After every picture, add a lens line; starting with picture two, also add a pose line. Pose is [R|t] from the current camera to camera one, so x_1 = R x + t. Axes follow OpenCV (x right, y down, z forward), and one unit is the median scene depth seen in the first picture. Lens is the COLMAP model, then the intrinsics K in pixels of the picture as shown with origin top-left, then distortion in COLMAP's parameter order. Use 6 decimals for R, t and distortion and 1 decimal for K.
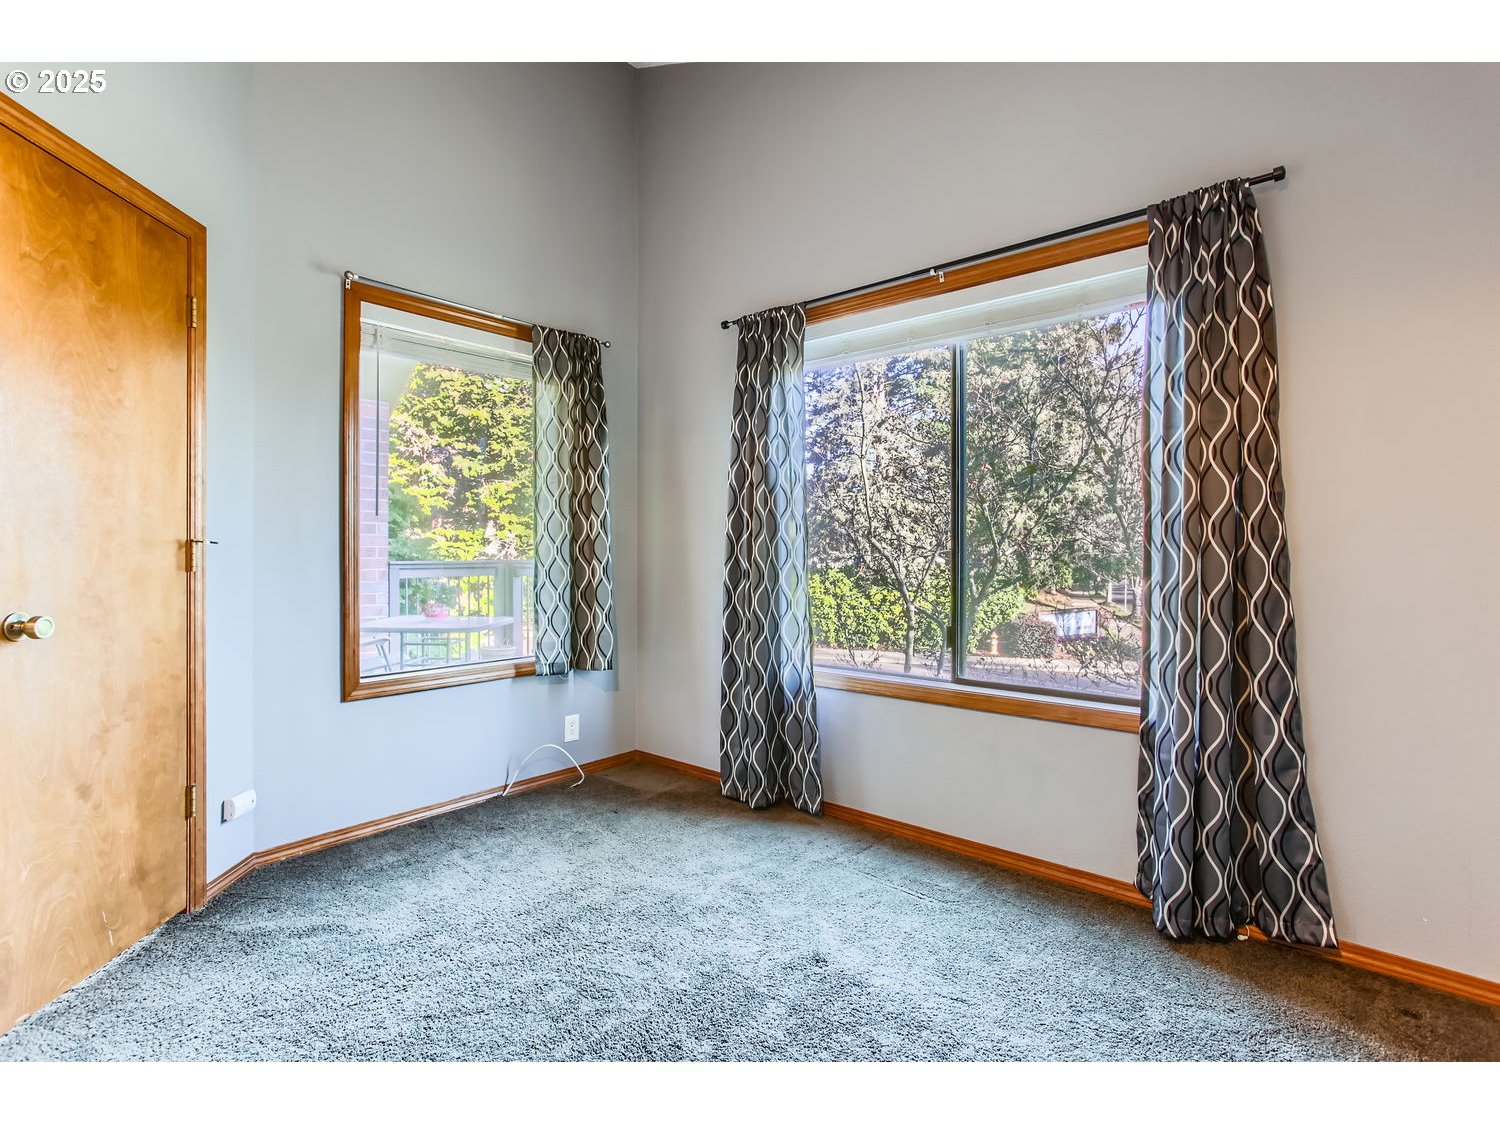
lens RADIAL K [[734.4, 0, 748.7], [0, 734.4, 559.7], [0, 0, 1]] dist [-0.028318, 0.013042]
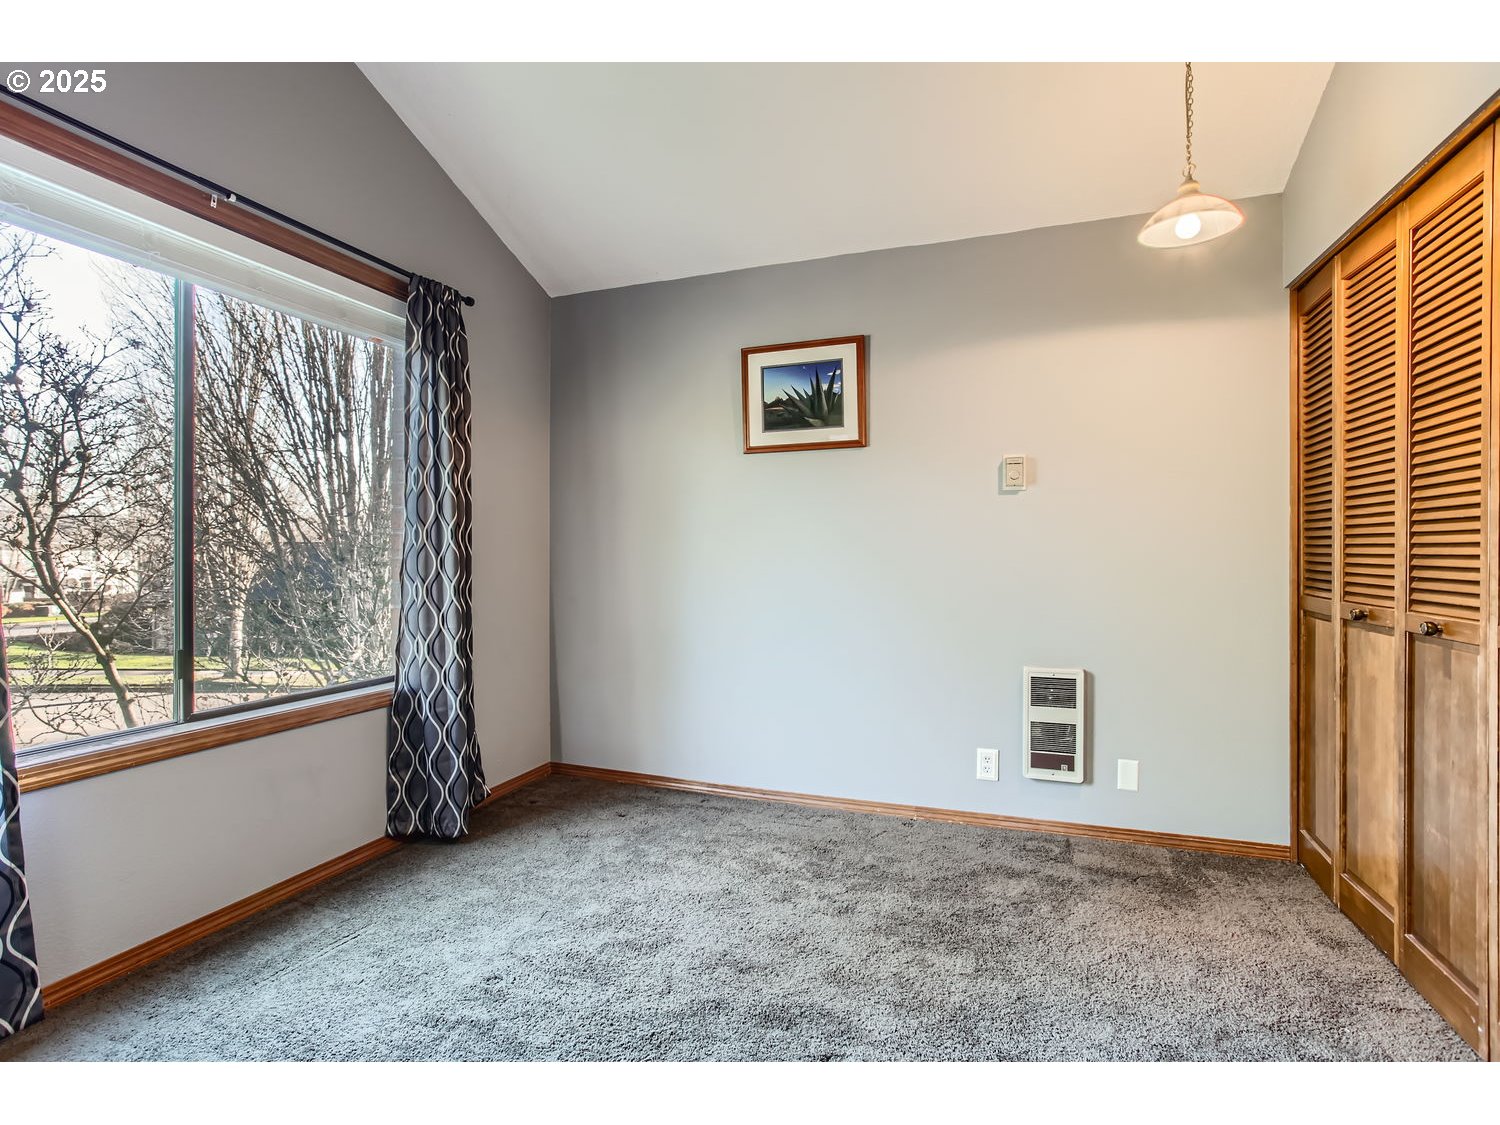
lens RADIAL K [[734.4, 0, 747.4], [0, 734.4, 555.4], [0, 0, 1]] dist [-0.028318, 0.013042]
pose [[-0.354573, -0.005299, 0.935014, -0.787530], [0.011577, 0.999882, 0.010057, -0.010262], [-0.934957, 0.014391, -0.354469, 0.879564]]
